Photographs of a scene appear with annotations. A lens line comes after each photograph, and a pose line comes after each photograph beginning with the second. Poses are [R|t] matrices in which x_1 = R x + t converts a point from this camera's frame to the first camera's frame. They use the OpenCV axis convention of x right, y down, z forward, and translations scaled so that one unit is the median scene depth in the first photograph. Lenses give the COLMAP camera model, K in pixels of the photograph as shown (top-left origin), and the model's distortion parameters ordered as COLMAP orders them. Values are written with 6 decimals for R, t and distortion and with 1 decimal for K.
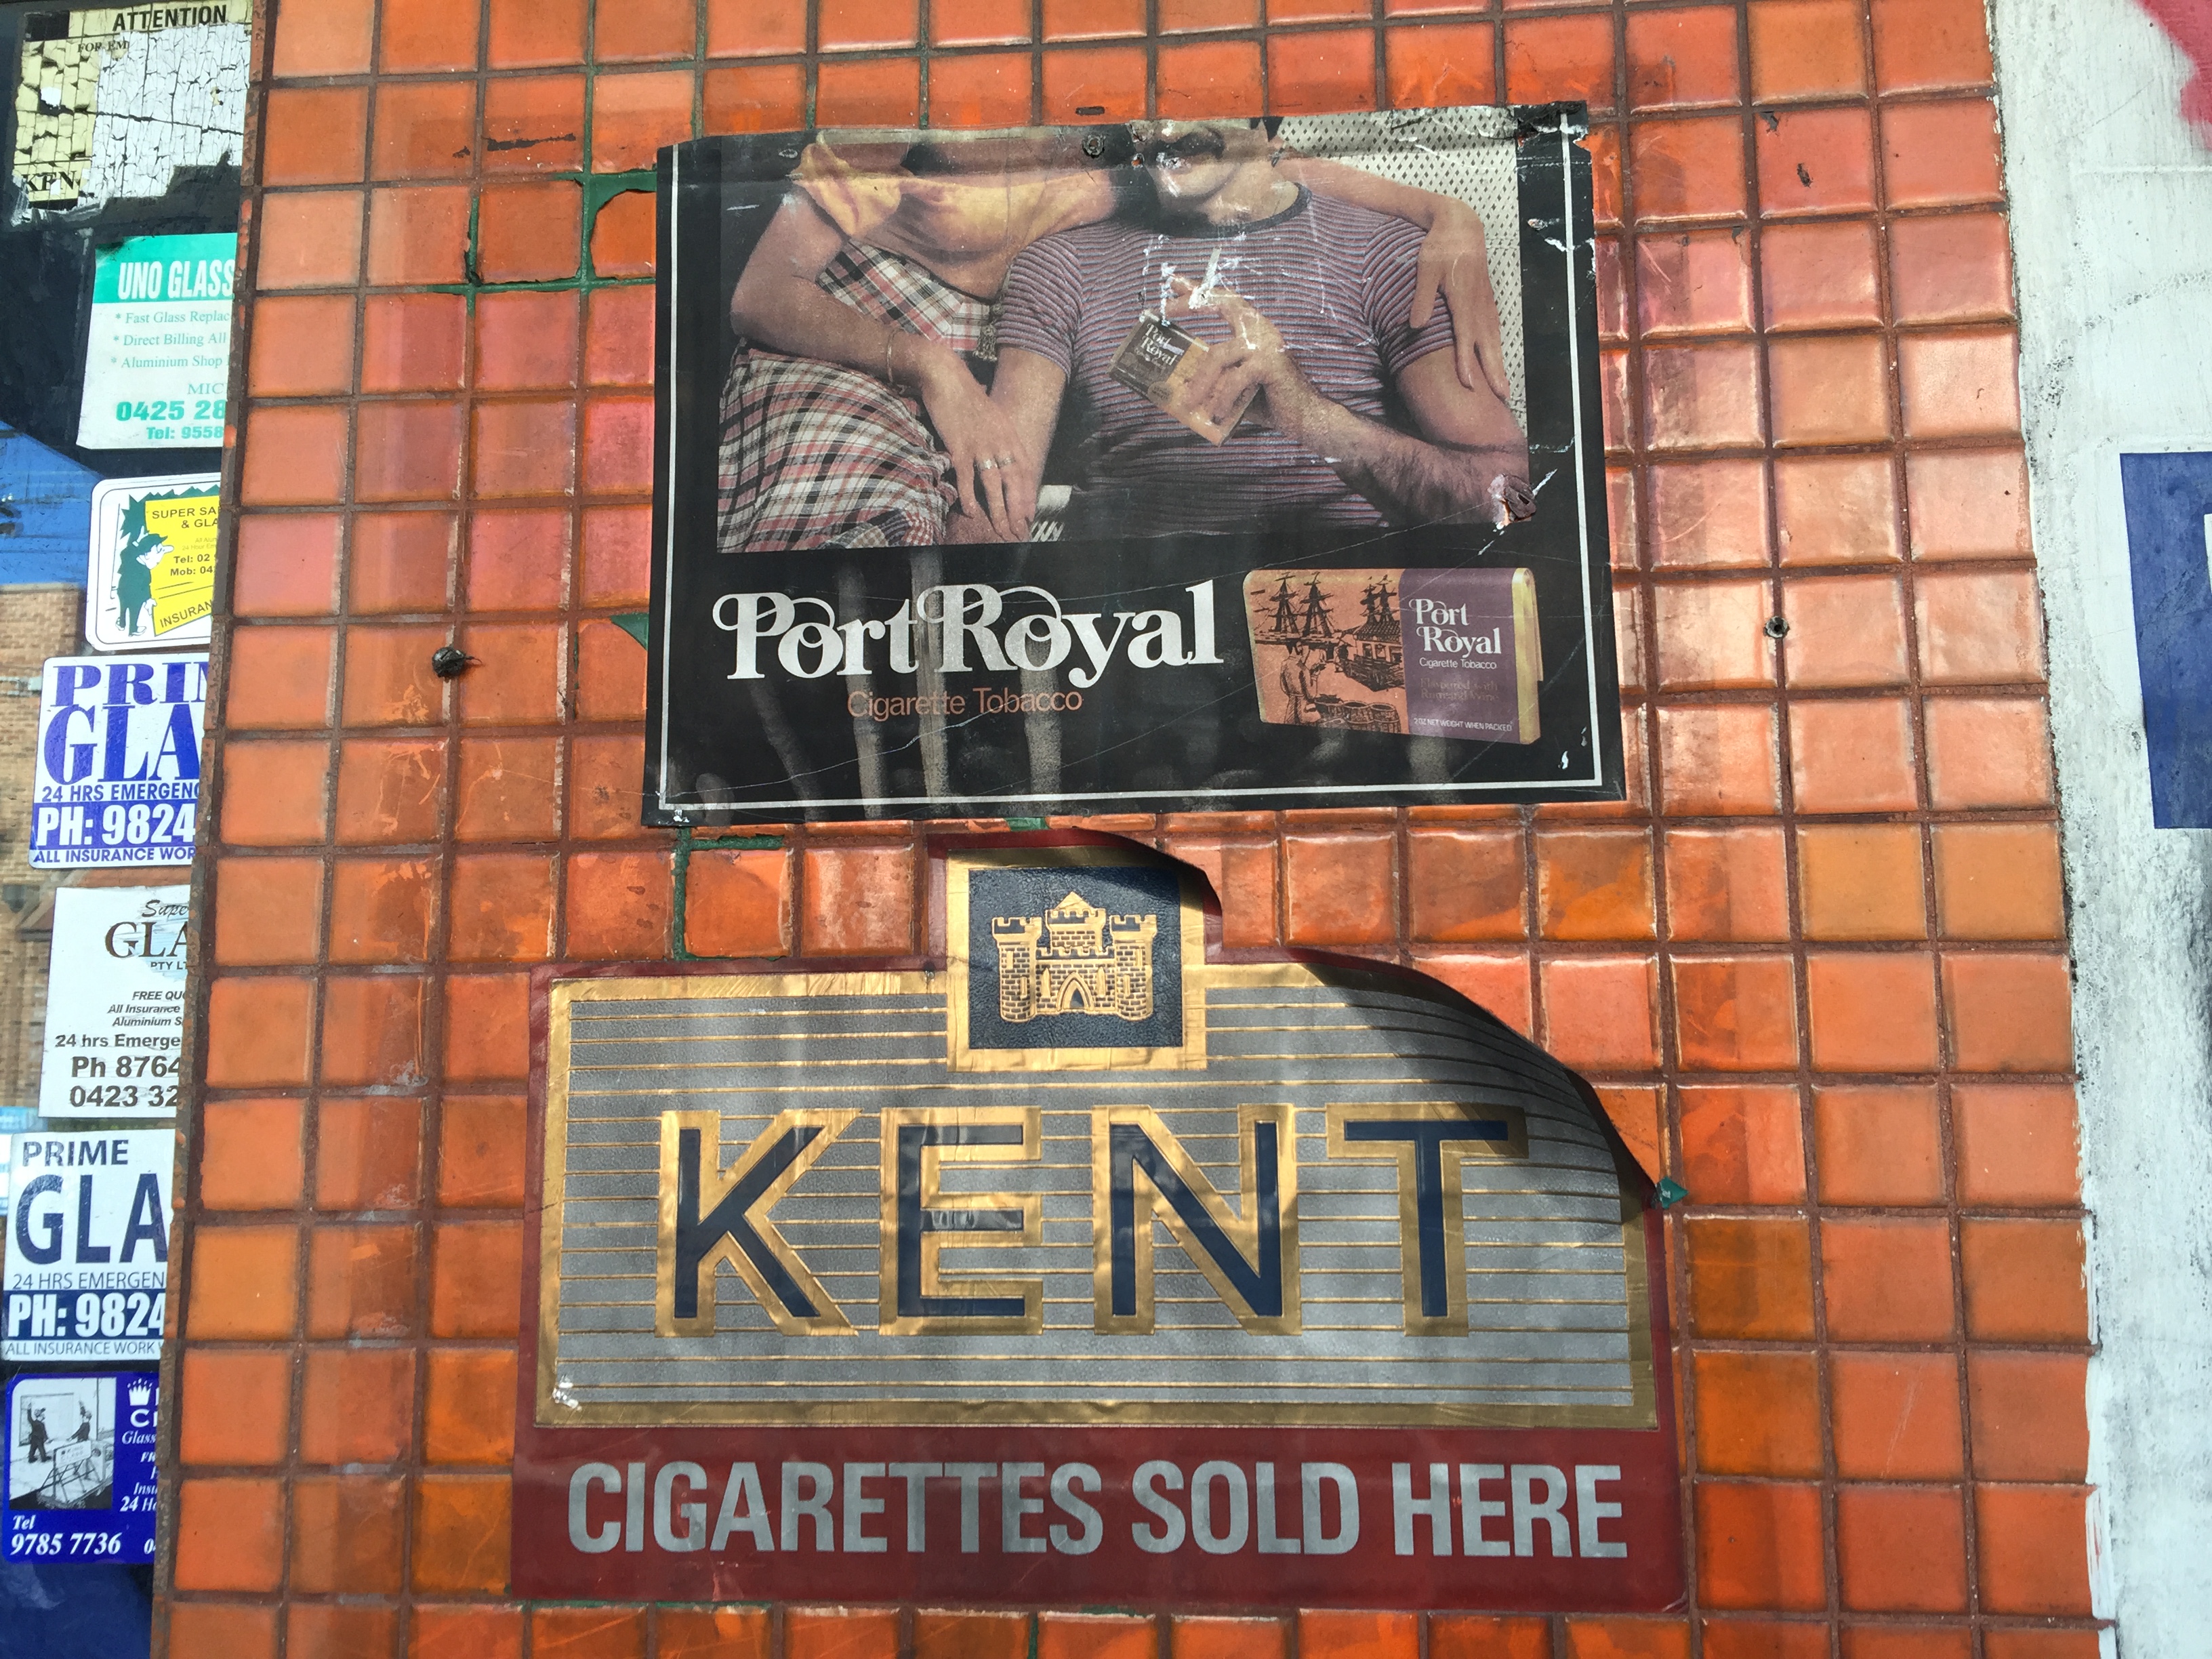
lens RADIAL K [[1857.9, 0, 1104.1], [0, 1857.9, 828.9], [0, 0, 1]] dist [0.027653, -0.066687]
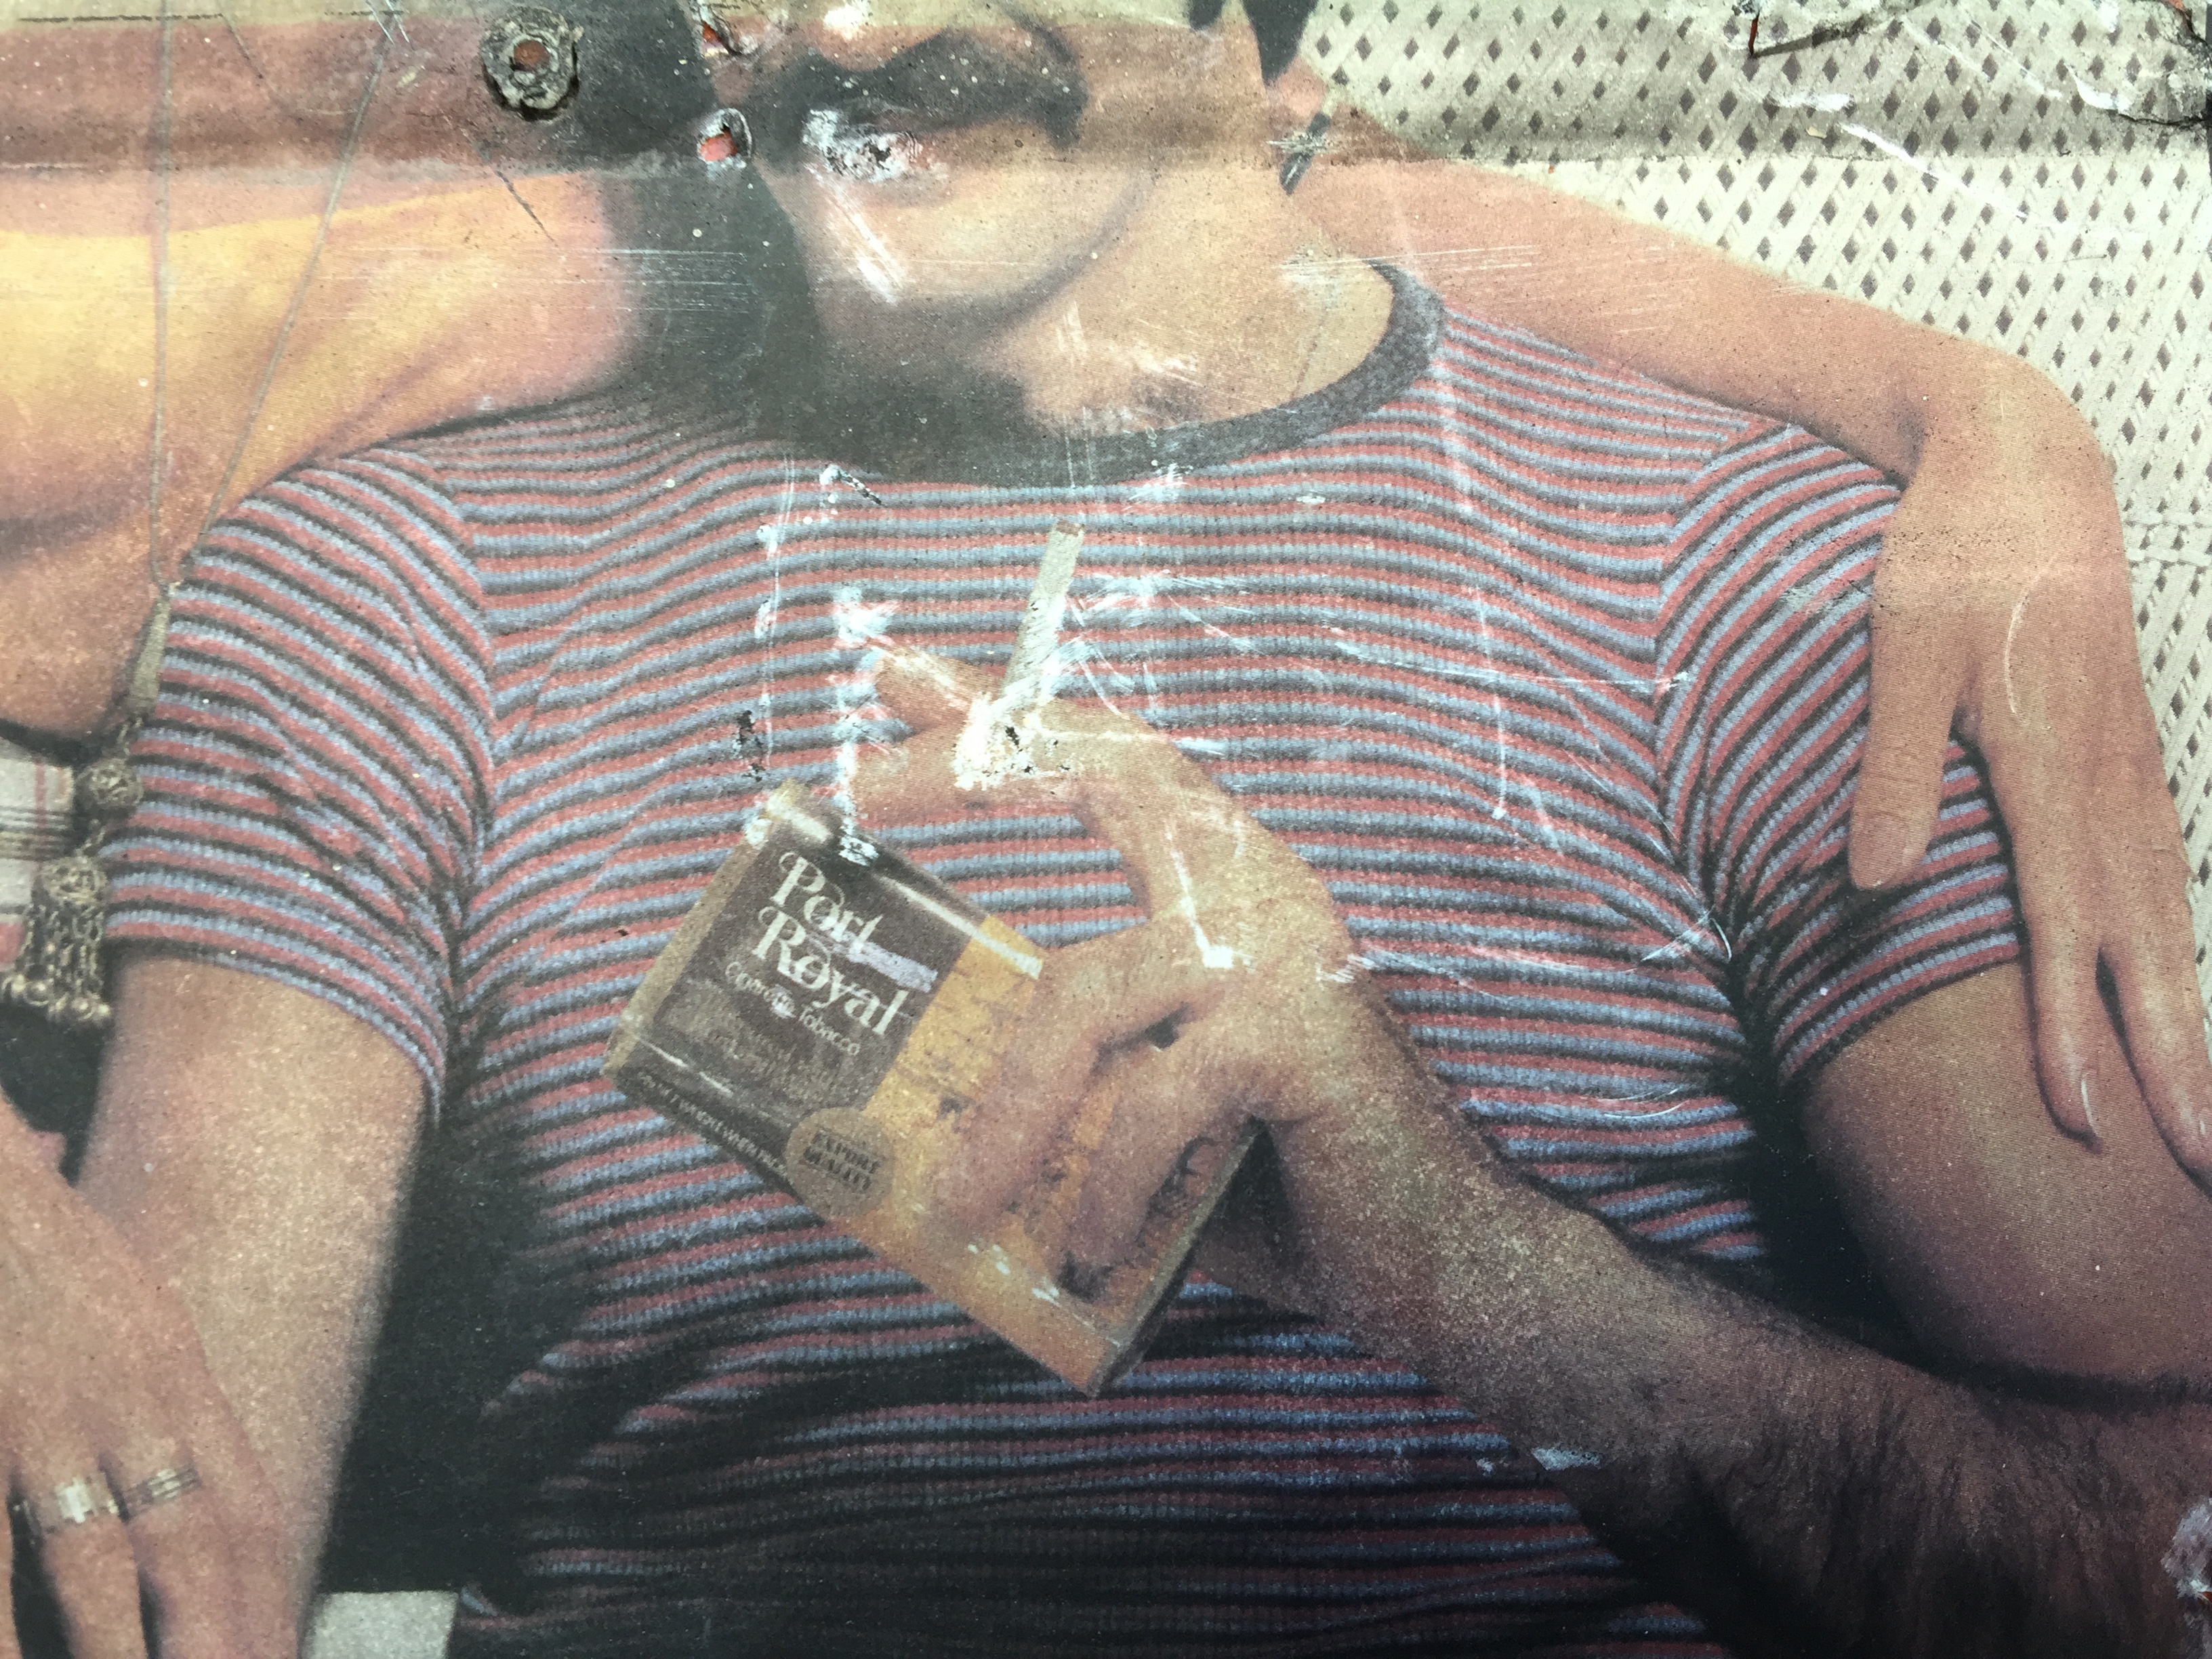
lens RADIAL K [[1857.9, 0, 1106.0], [0, 1857.9, 832.6], [0, 0, 1]] dist [0.027653, -0.066687]
pose [[0.986983, -0.020820, 0.159472, 0.026785], [0.009384, 0.997351, 0.072135, -0.291452], [-0.160552, -0.069699, 0.984563, 0.762550]]
